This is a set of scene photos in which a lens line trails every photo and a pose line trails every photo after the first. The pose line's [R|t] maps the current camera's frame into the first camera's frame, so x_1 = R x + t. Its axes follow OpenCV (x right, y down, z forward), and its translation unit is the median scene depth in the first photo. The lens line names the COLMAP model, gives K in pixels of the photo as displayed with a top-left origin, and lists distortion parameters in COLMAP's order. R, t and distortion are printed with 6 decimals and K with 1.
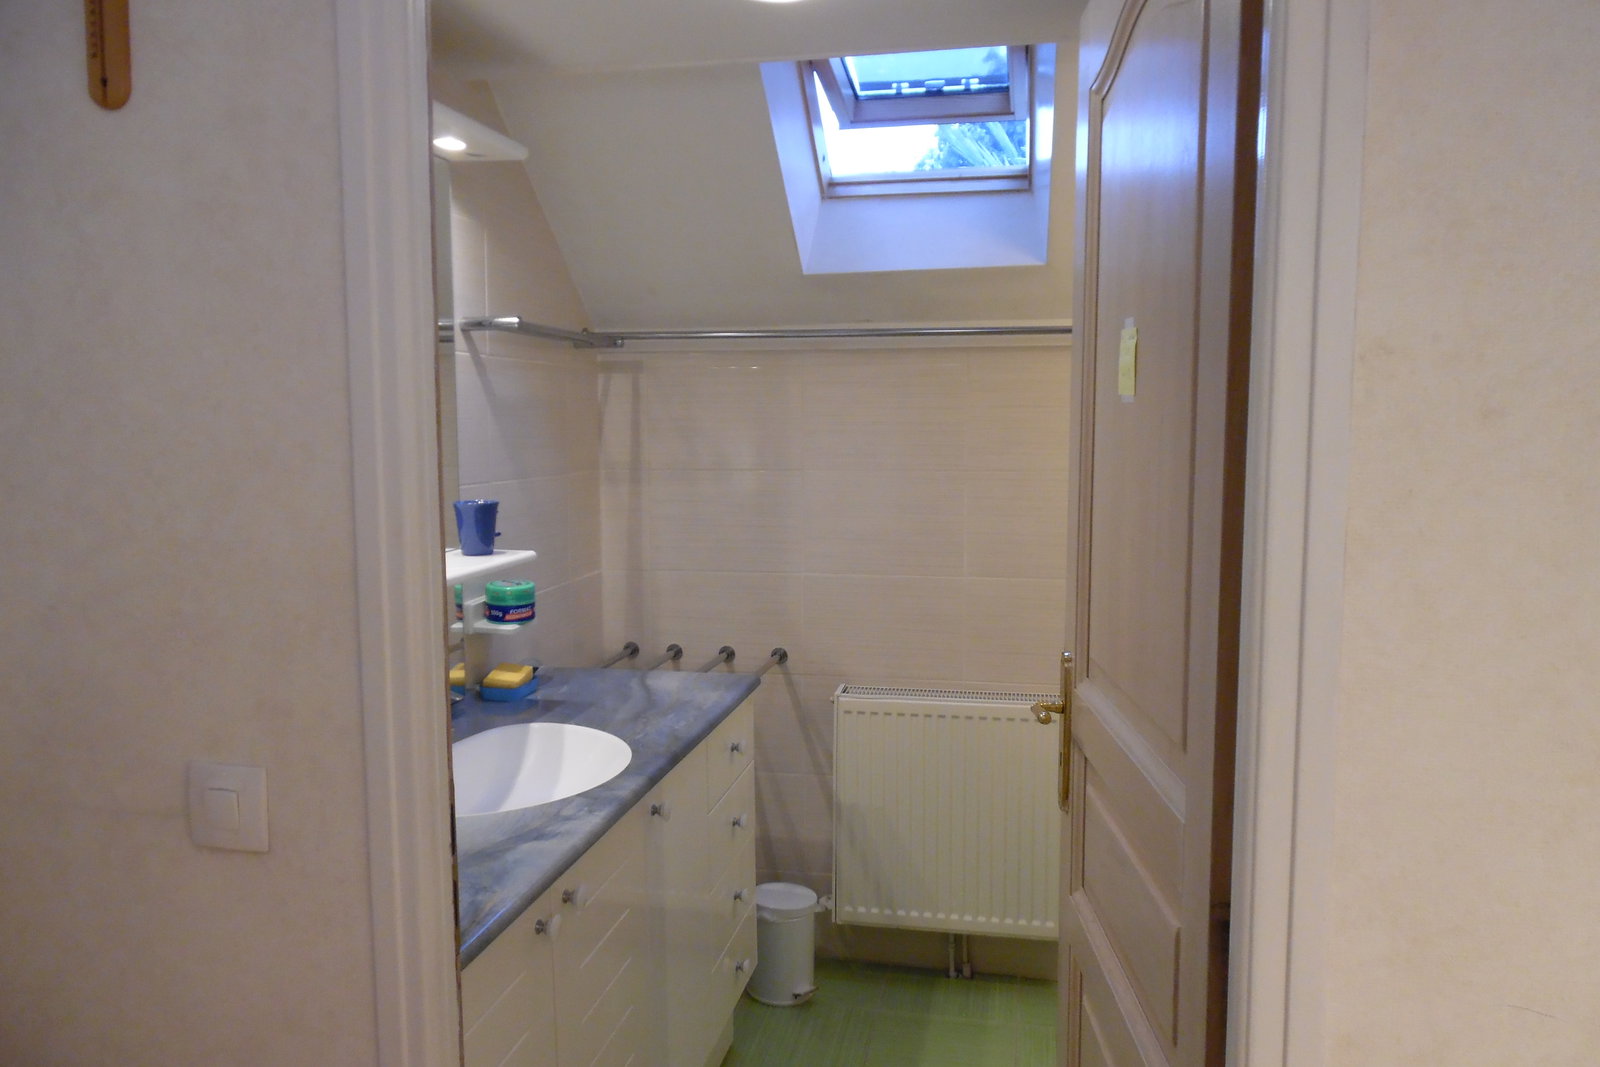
lens RADIAL K [[1122.2, 0, 800.0], [0, 1122.2, 533.5], [0, 0, 1]] dist [-0.013049, -0.010141]
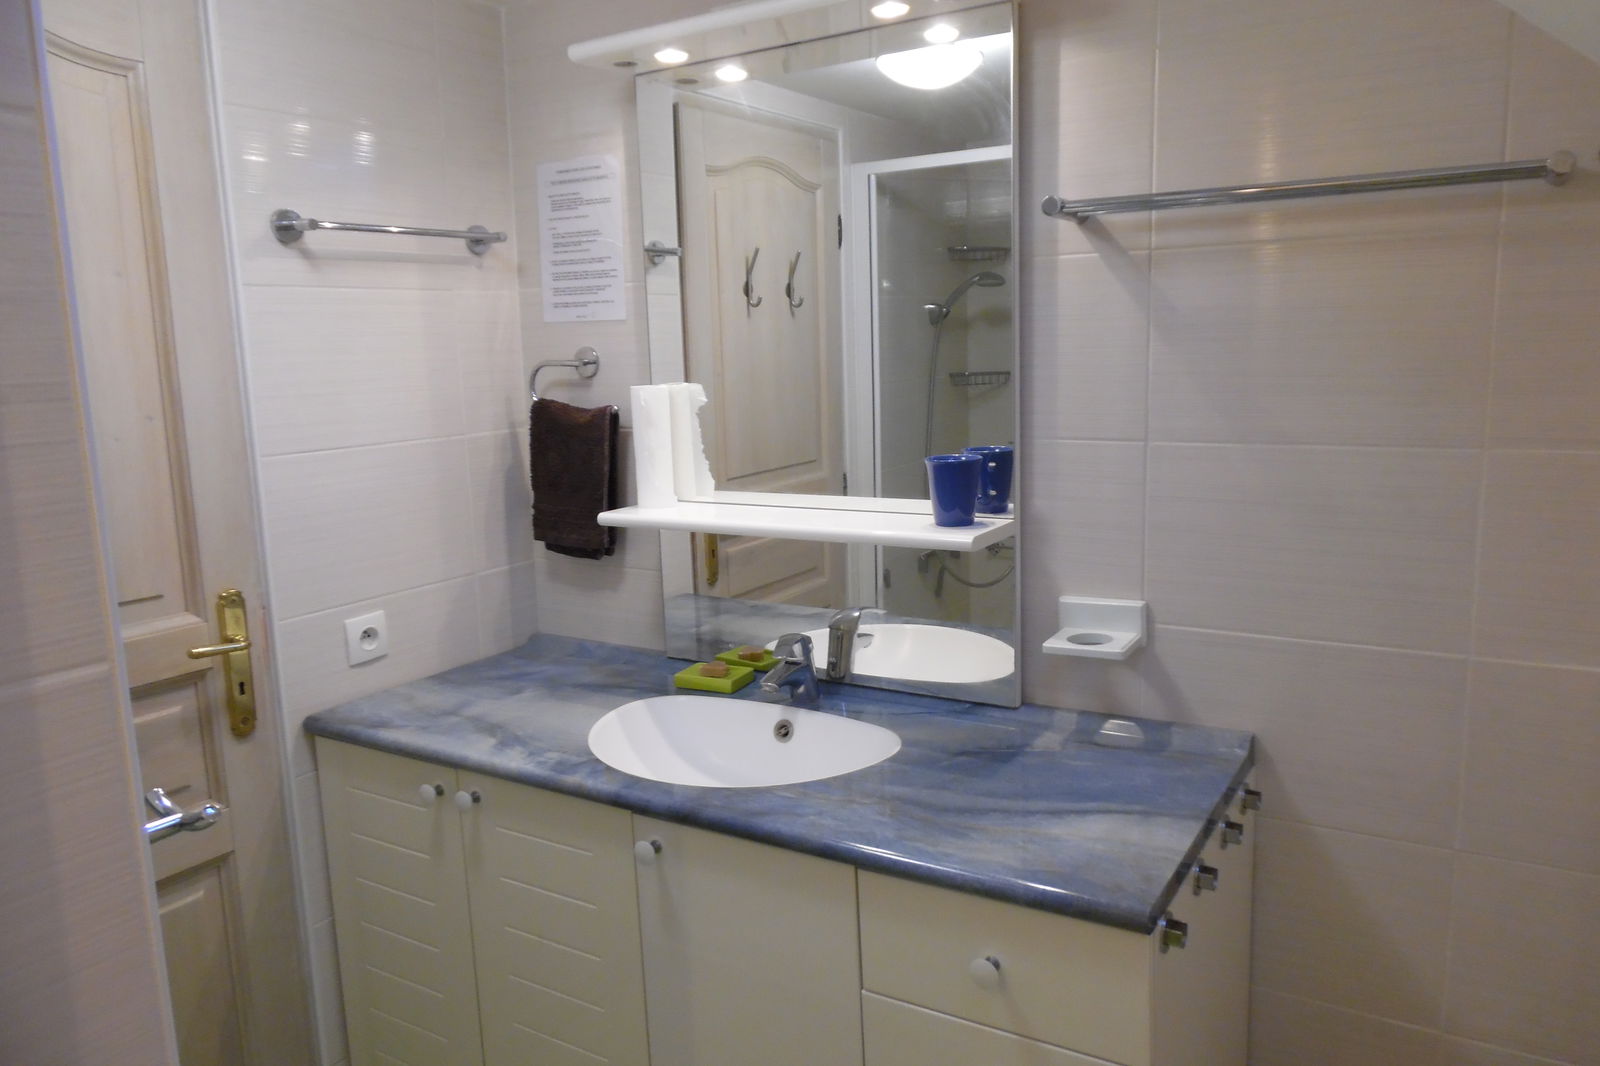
lens RADIAL K [[1122.2, 0, 800.0], [0, 1122.2, 533.0], [0, 0, 1]] dist [-0.013049, -0.010141]
pose [[-0.341639, 0.165968, -0.925061, 0.501563], [-0.062474, 0.978097, 0.198555, -0.131111], [0.937752, 0.125626, -0.323788, 1.226470]]
